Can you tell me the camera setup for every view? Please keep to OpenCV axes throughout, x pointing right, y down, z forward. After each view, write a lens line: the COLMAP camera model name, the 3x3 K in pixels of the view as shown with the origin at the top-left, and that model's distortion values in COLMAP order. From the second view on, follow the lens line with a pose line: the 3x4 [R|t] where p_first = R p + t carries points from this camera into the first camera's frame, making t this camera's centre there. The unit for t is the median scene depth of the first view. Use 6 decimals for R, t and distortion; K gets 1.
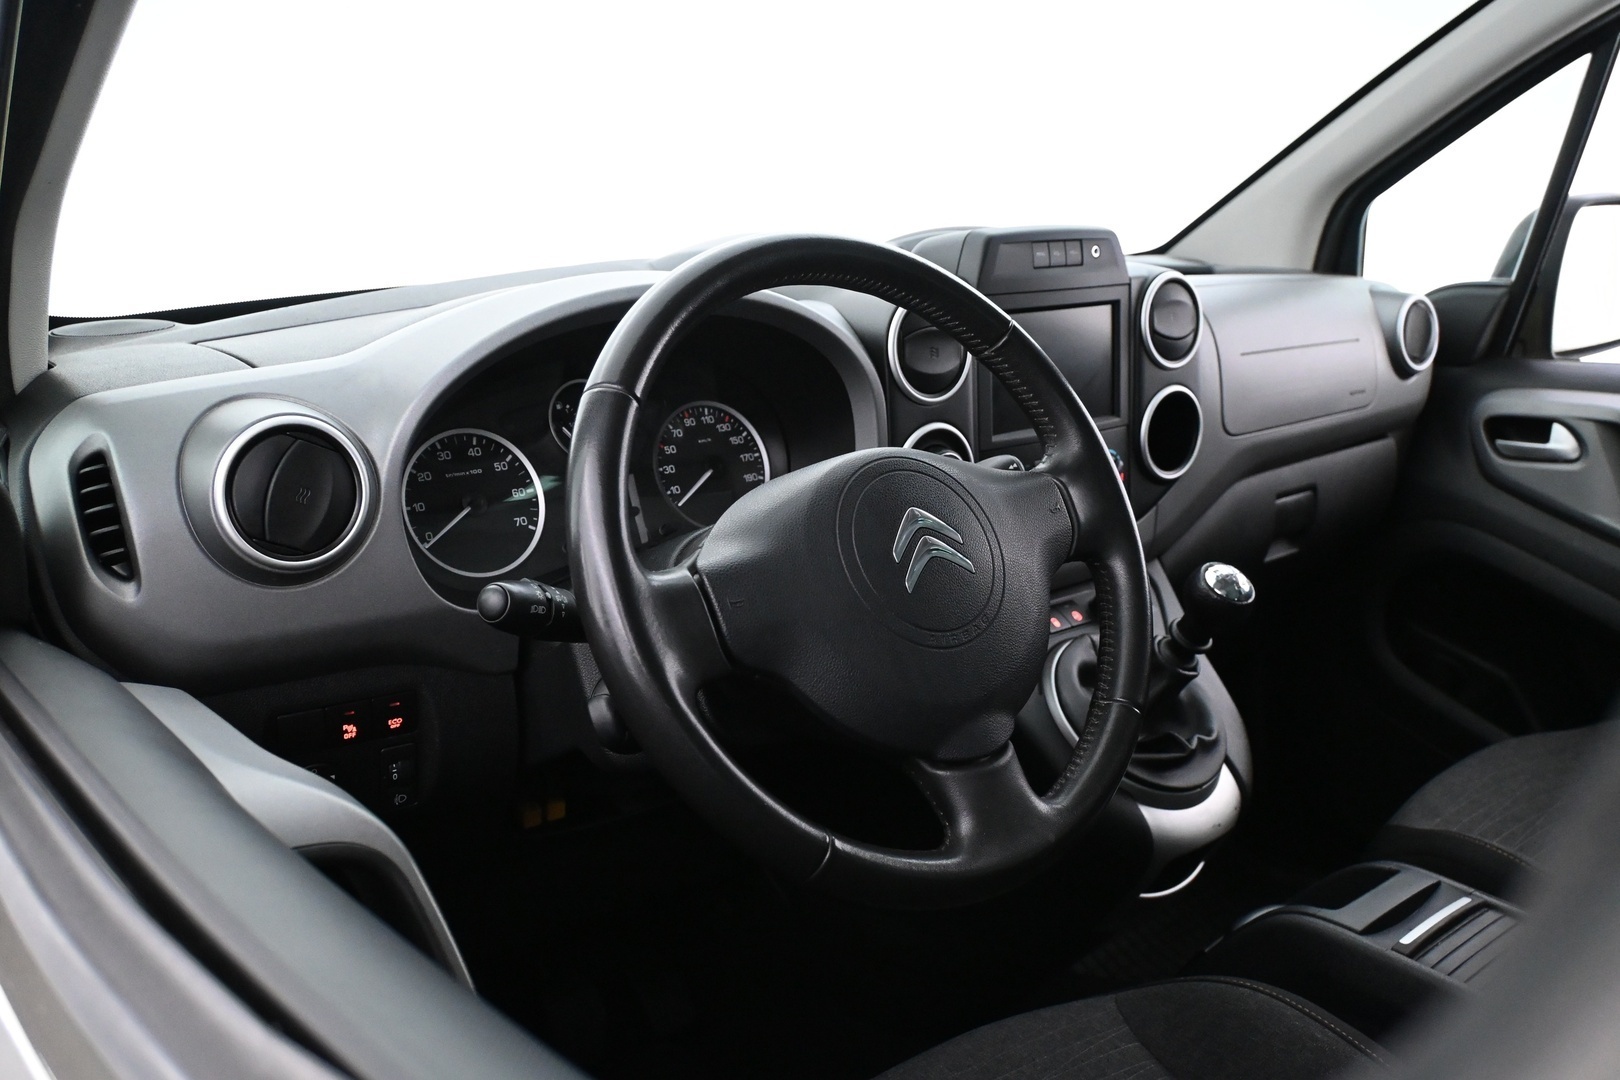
lens RADIAL K [[1392.8, 0, 814.2], [0, 1392.8, 529.2], [0, 0, 1]] dist [-0.032037, -0.007412]
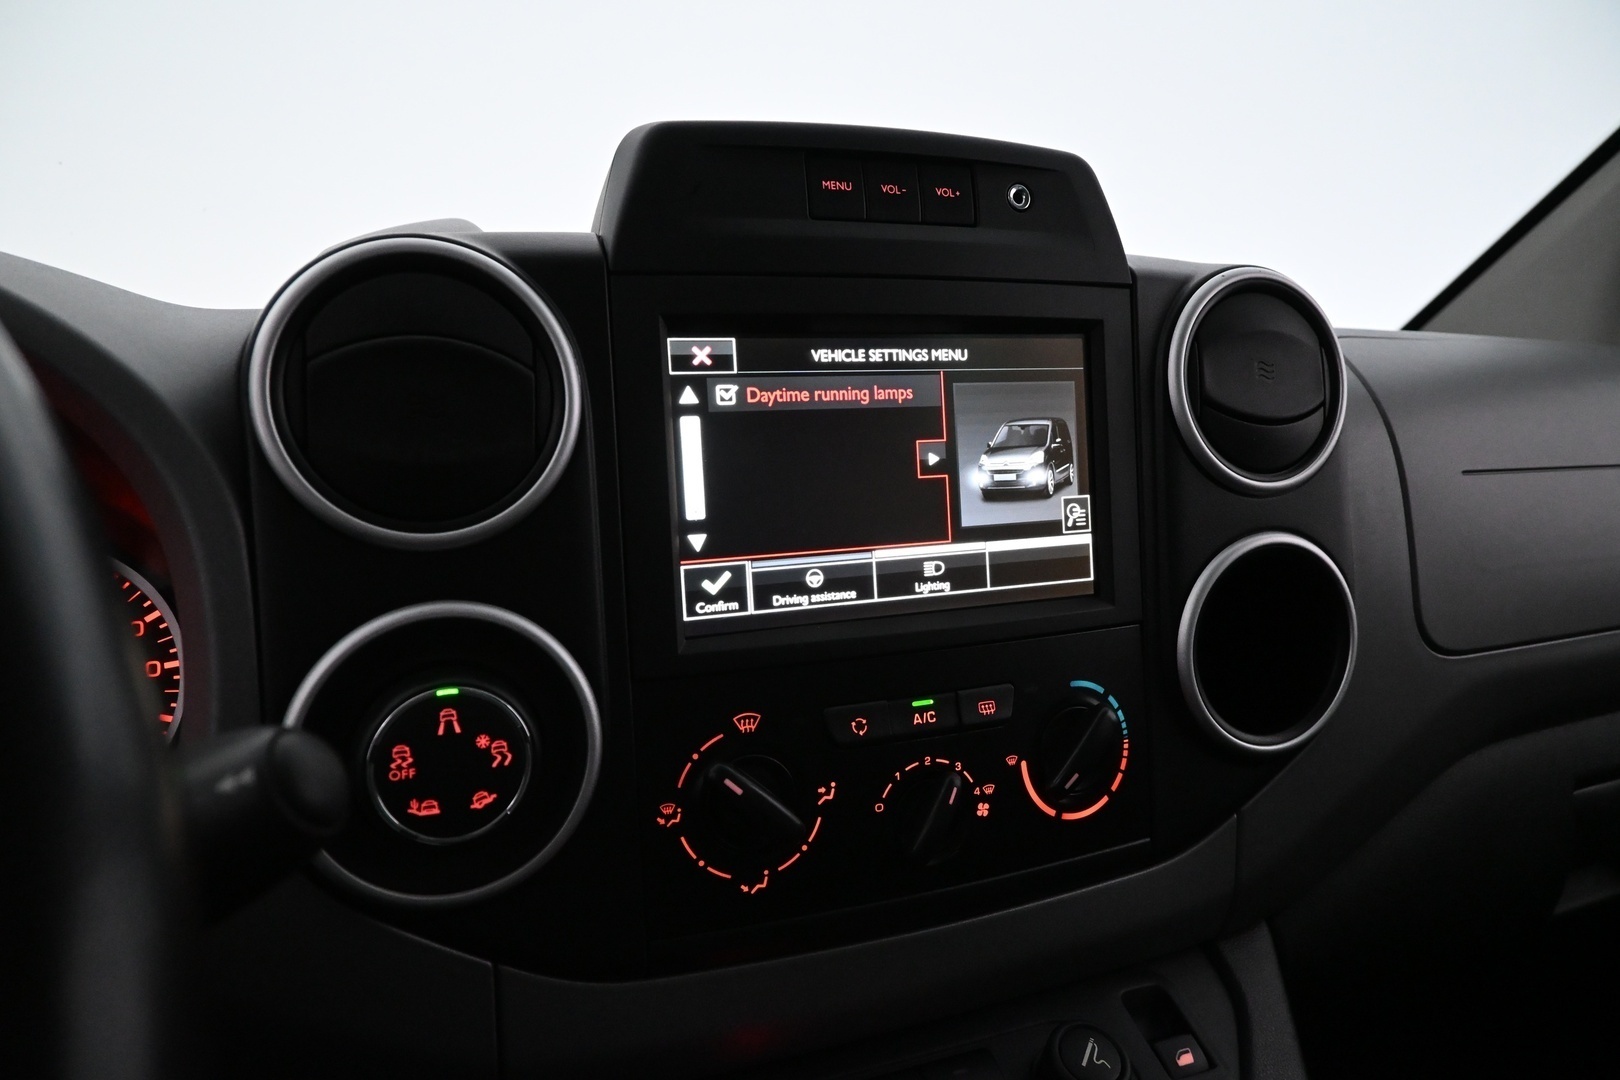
lens RADIAL K [[1096.7, 0, 810.1], [0, 1096.7, 535.4], [0, 0, 1]] dist [-0.004650, 0.000857]
pose [[0.952832, 0.007429, -0.303408, 0.234525], [-0.048966, 0.990366, -0.129524, -0.053873], [0.299523, 0.138272, 0.944016, 0.665220]]
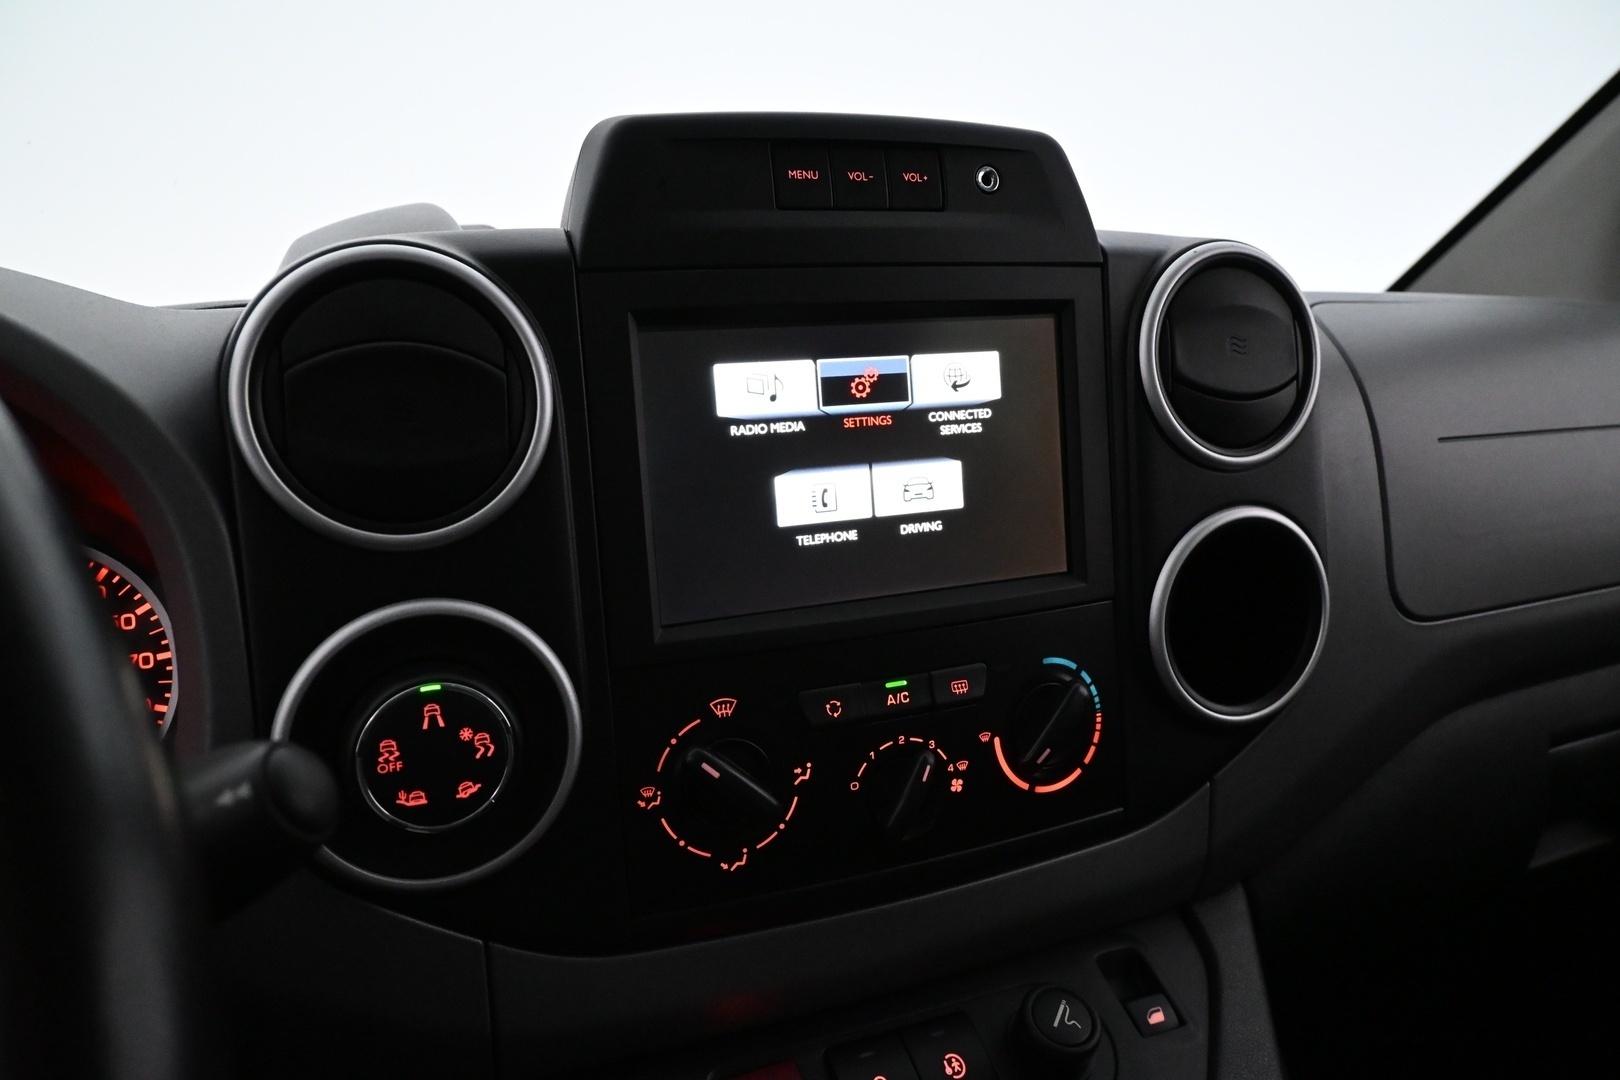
lens RADIAL K [[1140.2, 0, 811.0], [0, 1140.2, 535.3], [0, 0, 1]] dist [-0.018581, 0.001616]
pose [[0.952532, 0.007873, -0.304336, 0.247355], [-0.033651, 0.996263, -0.079553, -0.064196], [0.302572, 0.086018, 0.949237, 0.650203]]
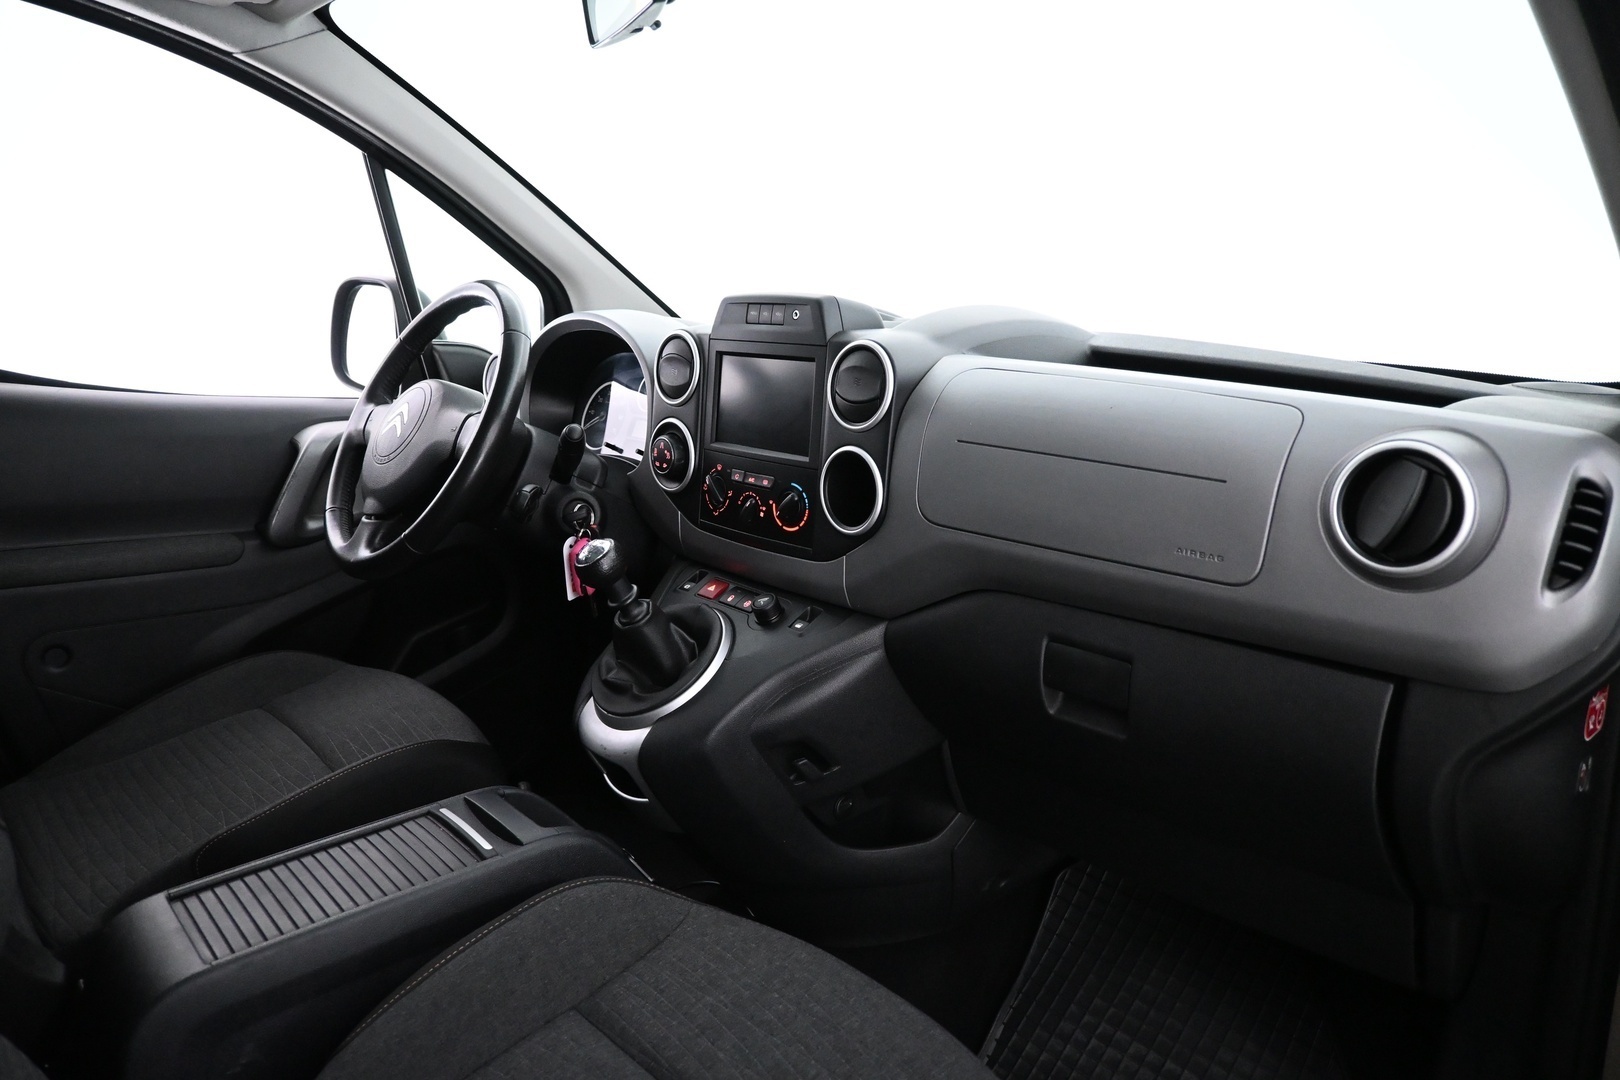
lens RADIAL K [[1096.7, 0, 803.7], [0, 1096.7, 533.7], [0, 0, 1]] dist [-0.004650, 0.000857]
pose [[0.028833, 0.211438, -0.976966, 1.129033], [-0.261943, 0.944815, 0.196749, -0.202096], [0.964653, 0.250236, 0.082626, 0.941875]]
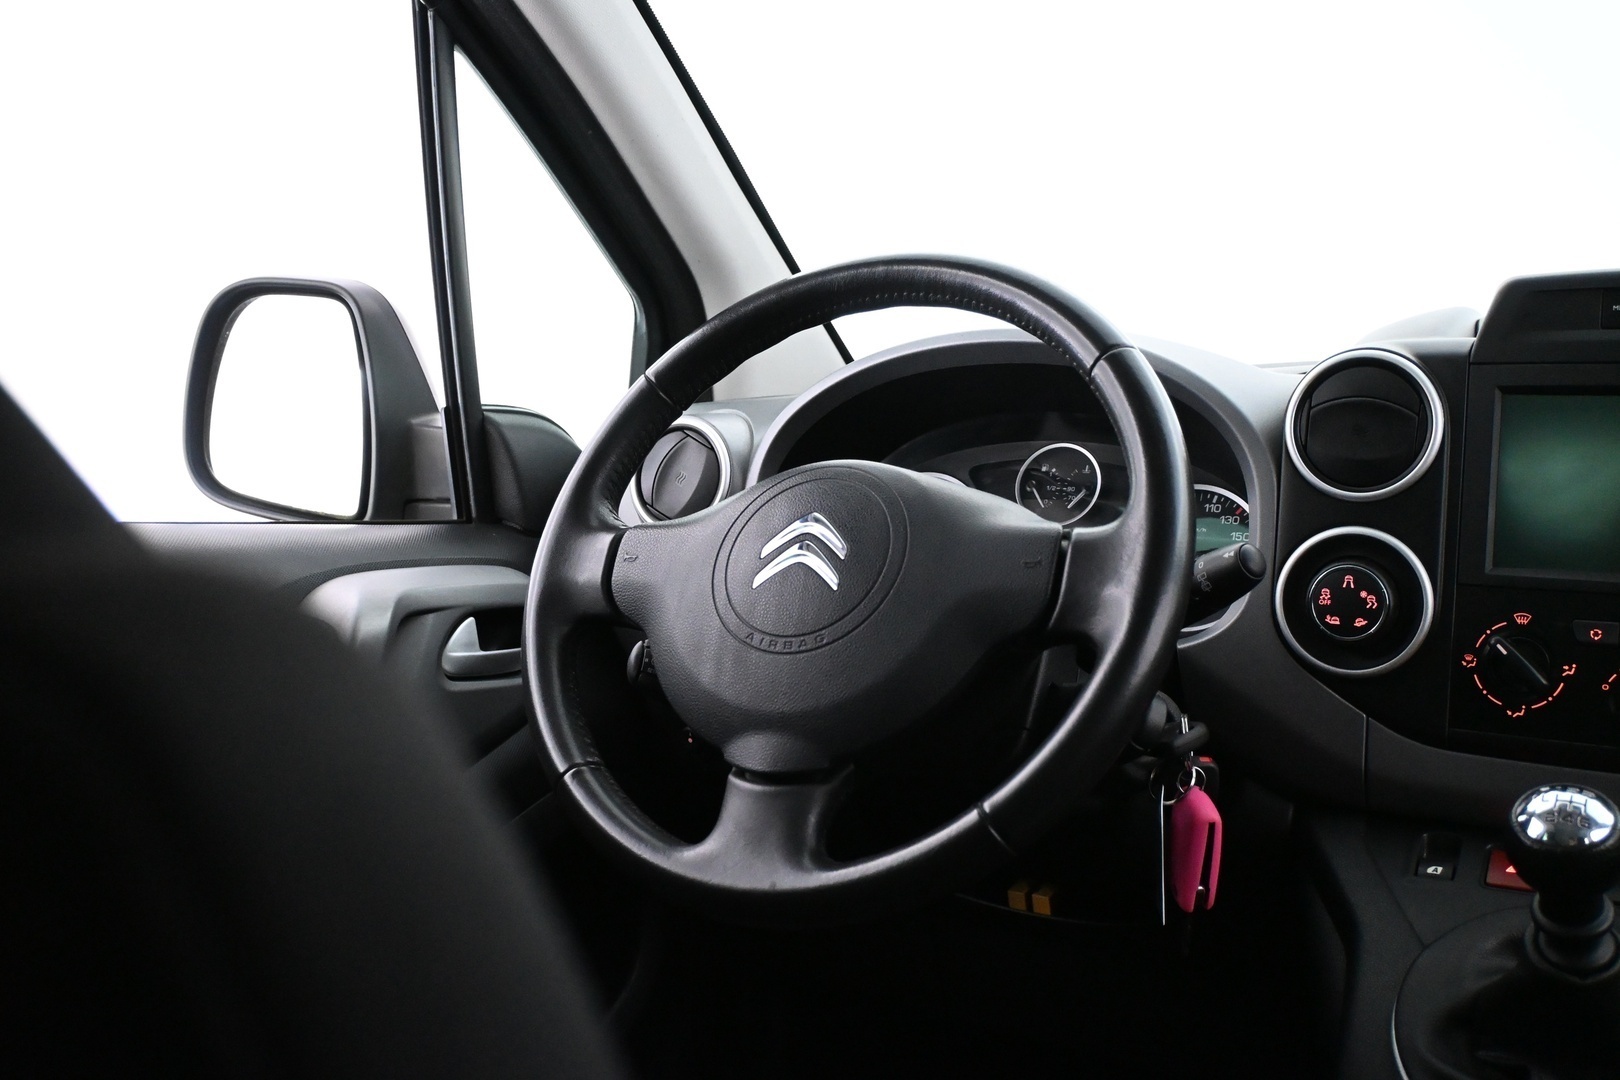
lens RADIAL K [[1607.6, 0, 810.0], [0, 1607.6, 525.5], [0, 0, 1]] dist [-0.000177, 0.000000]
pose [[0.342593, 0.076038, -0.936402, 0.699903], [-0.241772, 0.970285, -0.009666, 0.002104], [0.907842, 0.229708, 0.350796, 0.378498]]
